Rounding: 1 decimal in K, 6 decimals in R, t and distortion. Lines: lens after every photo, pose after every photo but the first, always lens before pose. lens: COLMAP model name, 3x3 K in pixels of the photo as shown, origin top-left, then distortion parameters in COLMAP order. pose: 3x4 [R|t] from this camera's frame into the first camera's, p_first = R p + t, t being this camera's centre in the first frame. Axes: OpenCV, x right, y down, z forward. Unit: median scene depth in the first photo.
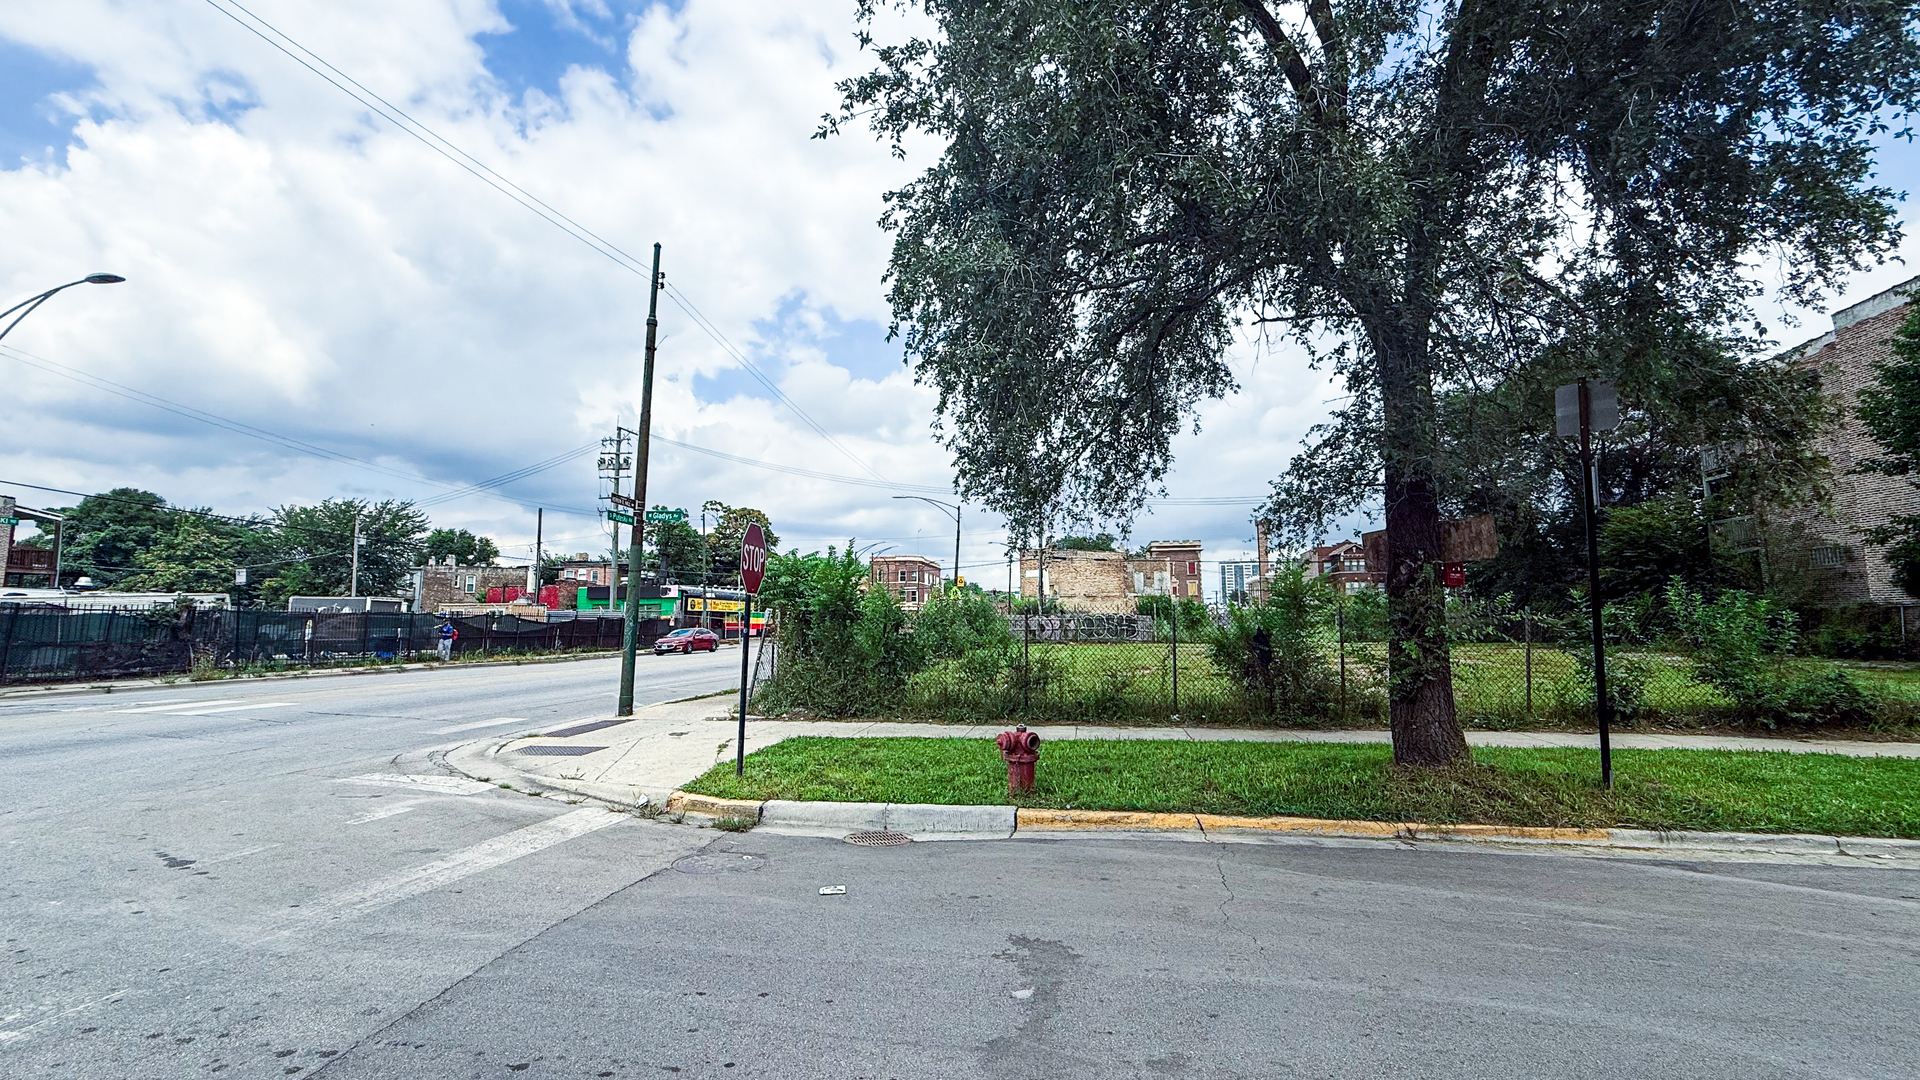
lens RADIAL K [[764.7, 0, 960.0], [0, 764.7, 540.0], [0, 0, 1]] dist [-0.001383, -0.000112]
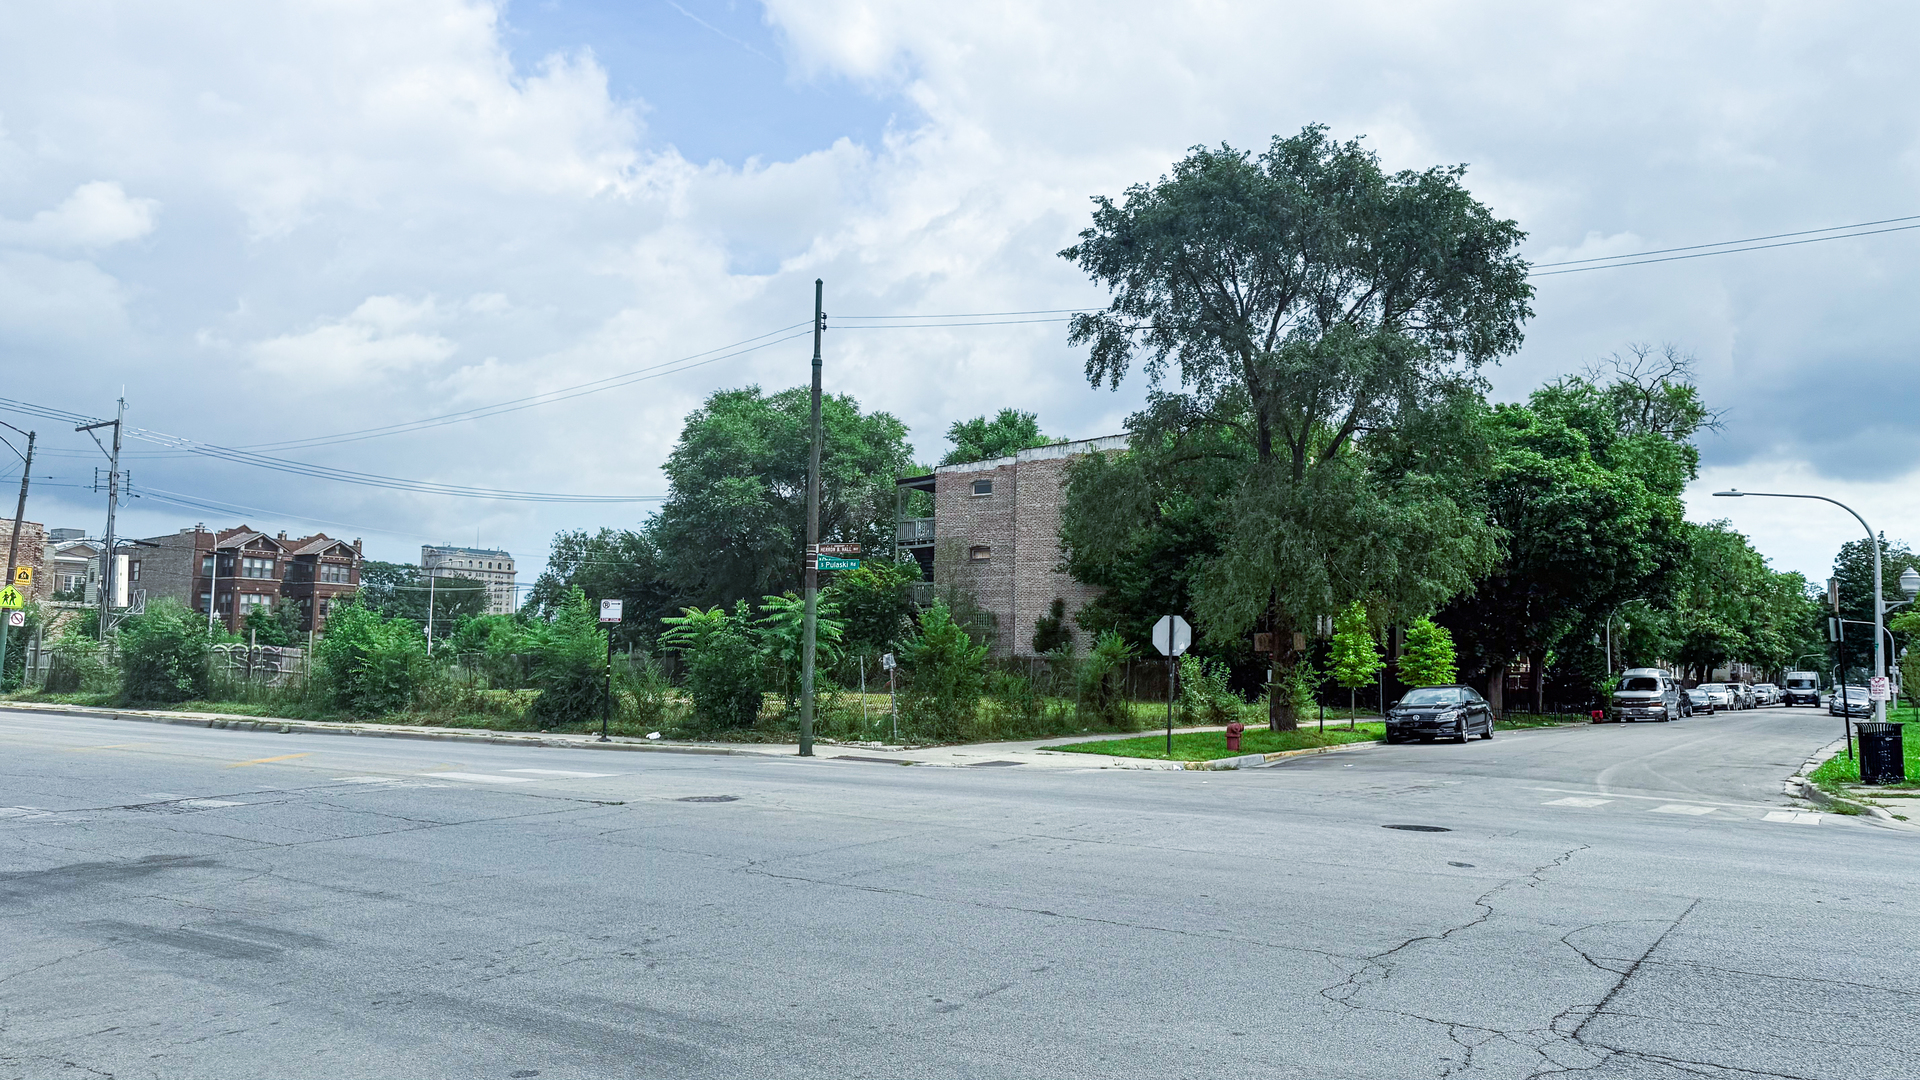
lens RADIAL K [[1389.9, 0, 960.0], [0, 1389.9, 540.0], [0, 0, 1]] dist [0.093979, 0.000148]
pose [[0.404275, 0.093052, 0.909892, -4.300370], [-0.116194, 0.991976, -0.049820, 0.029056], [-0.907227, -0.085583, 0.411843, 0.147763]]
